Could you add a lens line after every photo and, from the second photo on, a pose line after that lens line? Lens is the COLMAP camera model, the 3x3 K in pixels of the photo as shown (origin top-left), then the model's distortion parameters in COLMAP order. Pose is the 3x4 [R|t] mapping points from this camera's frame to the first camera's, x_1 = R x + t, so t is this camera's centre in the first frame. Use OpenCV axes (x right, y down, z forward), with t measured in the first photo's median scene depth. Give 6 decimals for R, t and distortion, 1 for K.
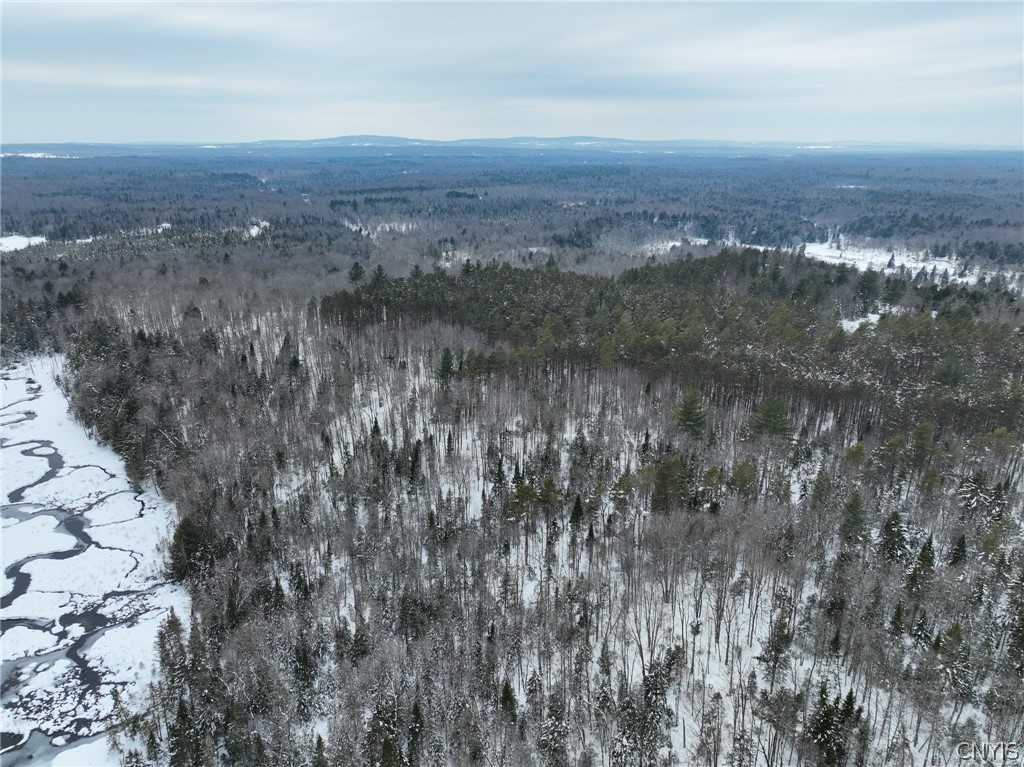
lens RADIAL K [[719.9, 0, 512.0], [0, 719.9, 383.5], [0, 0, 1]] dist [-0.004559, 0.022209]
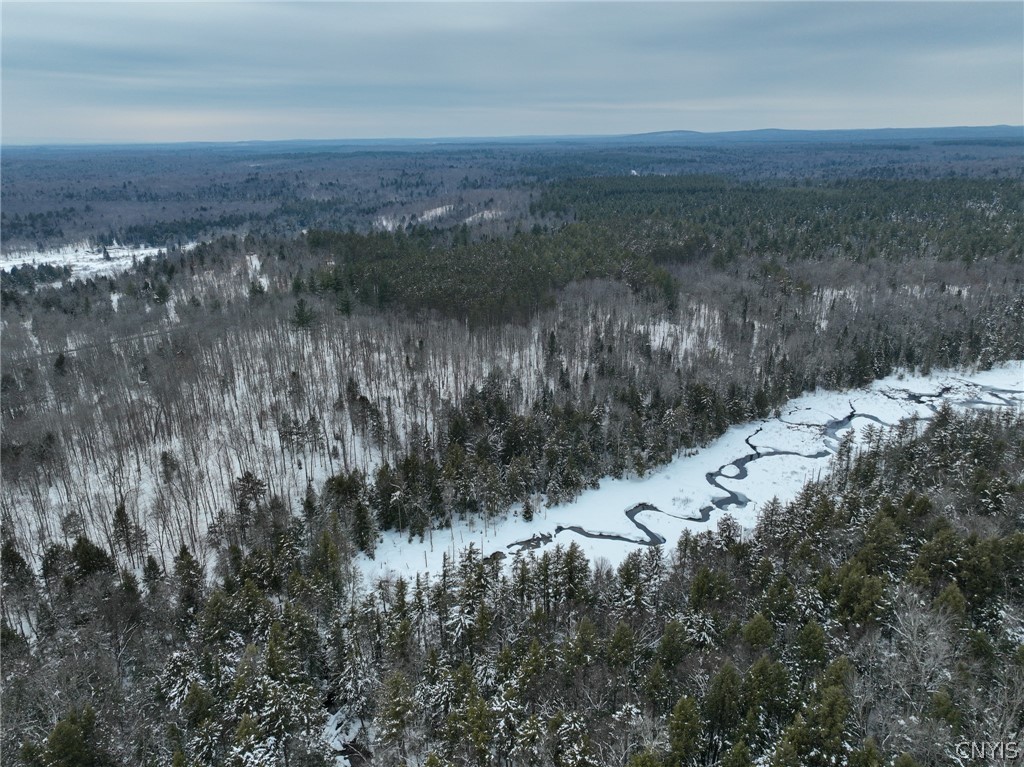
lens RADIAL K [[719.9, 0, 512.0], [0, 719.9, 383.5], [0, 0, 1]] dist [-0.004559, 0.022209]
pose [[0.020098, -0.330812, 0.943483, -1.093593], [0.327128, 0.893907, 0.306460, -0.282560], [-0.944766, 0.302481, 0.126184, 0.813591]]
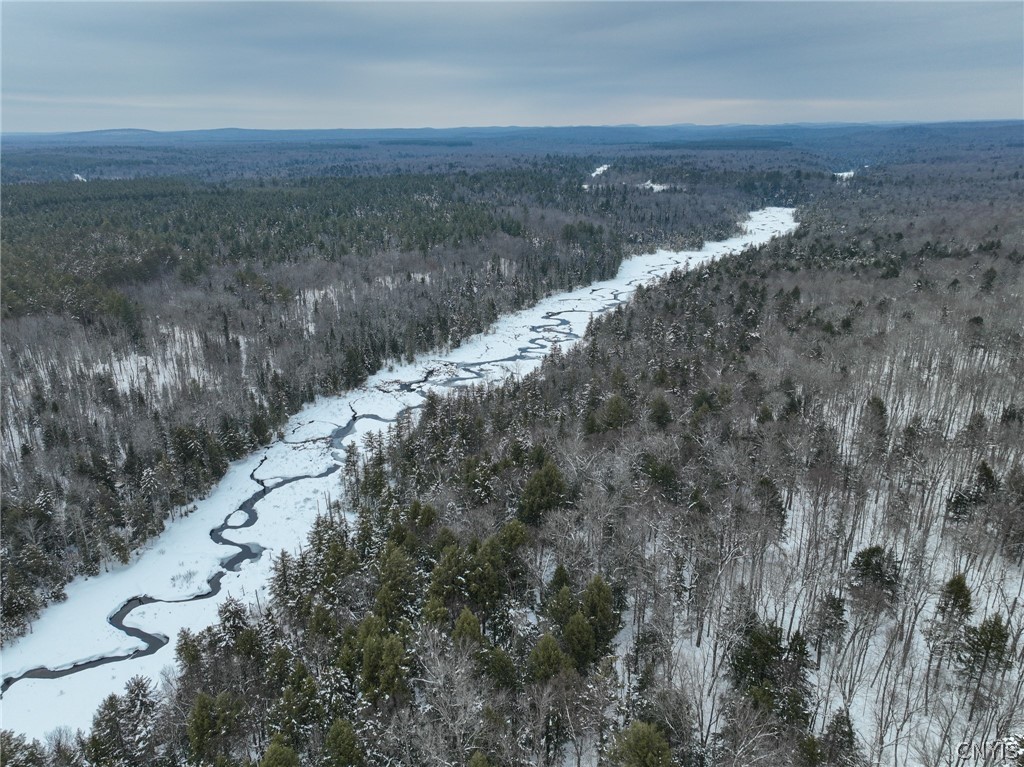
lens RADIAL K [[719.9, 0, 512.0], [0, 719.9, 383.5], [0, 0, 1]] dist [-0.004559, 0.022209]
pose [[-0.610796, -0.264444, 0.746323, -1.026971], [0.253097, 0.827918, 0.500493, -0.265459], [-0.750247, 0.494591, -0.438759, 0.765167]]
